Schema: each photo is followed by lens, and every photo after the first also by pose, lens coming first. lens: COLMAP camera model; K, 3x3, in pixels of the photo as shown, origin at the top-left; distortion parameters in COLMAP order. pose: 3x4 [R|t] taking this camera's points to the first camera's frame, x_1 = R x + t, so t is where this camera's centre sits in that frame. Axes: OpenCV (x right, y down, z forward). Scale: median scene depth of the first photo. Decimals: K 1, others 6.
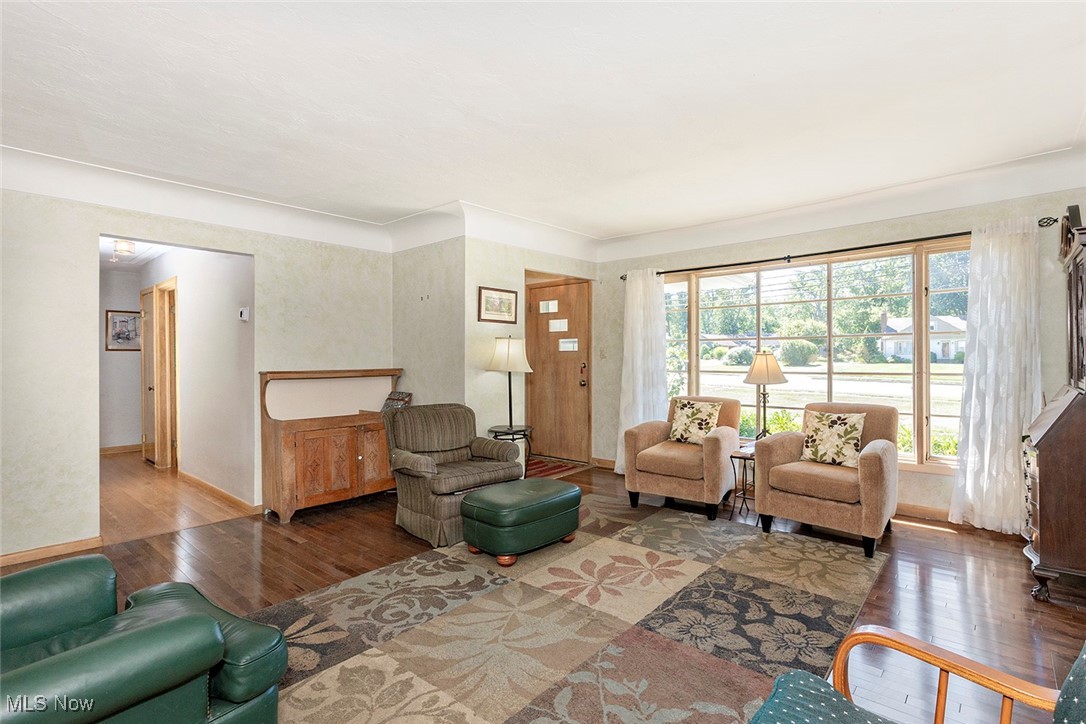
lens RADIAL K [[525.8, 0, 573.0], [0, 525.8, 354.8], [0, 0, 1]] dist [0.003864, -0.000620]
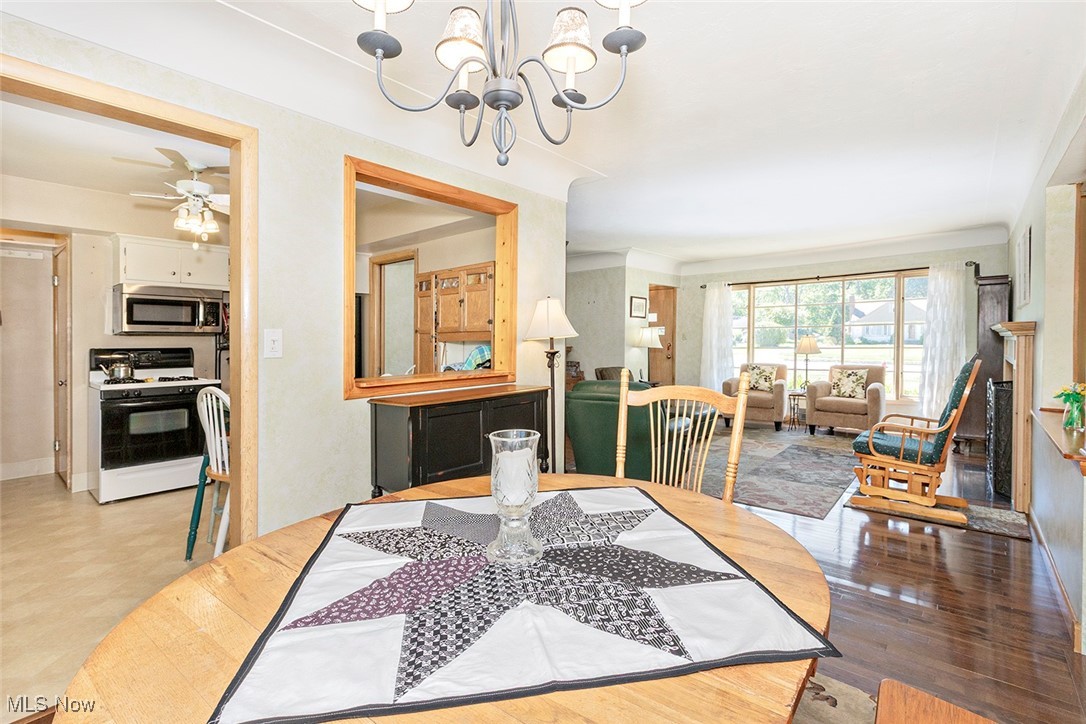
lens RADIAL K [[525.8, 0, 538.6], [0, 525.8, 356.2], [0, 0, 1]] dist [0.003864, -0.000620]
pose [[0.999992, -0.003297, -0.002058, -0.500531], [0.003366, 0.999386, 0.034865, -0.000098], [0.001942, -0.034872, 0.999390, -0.706094]]
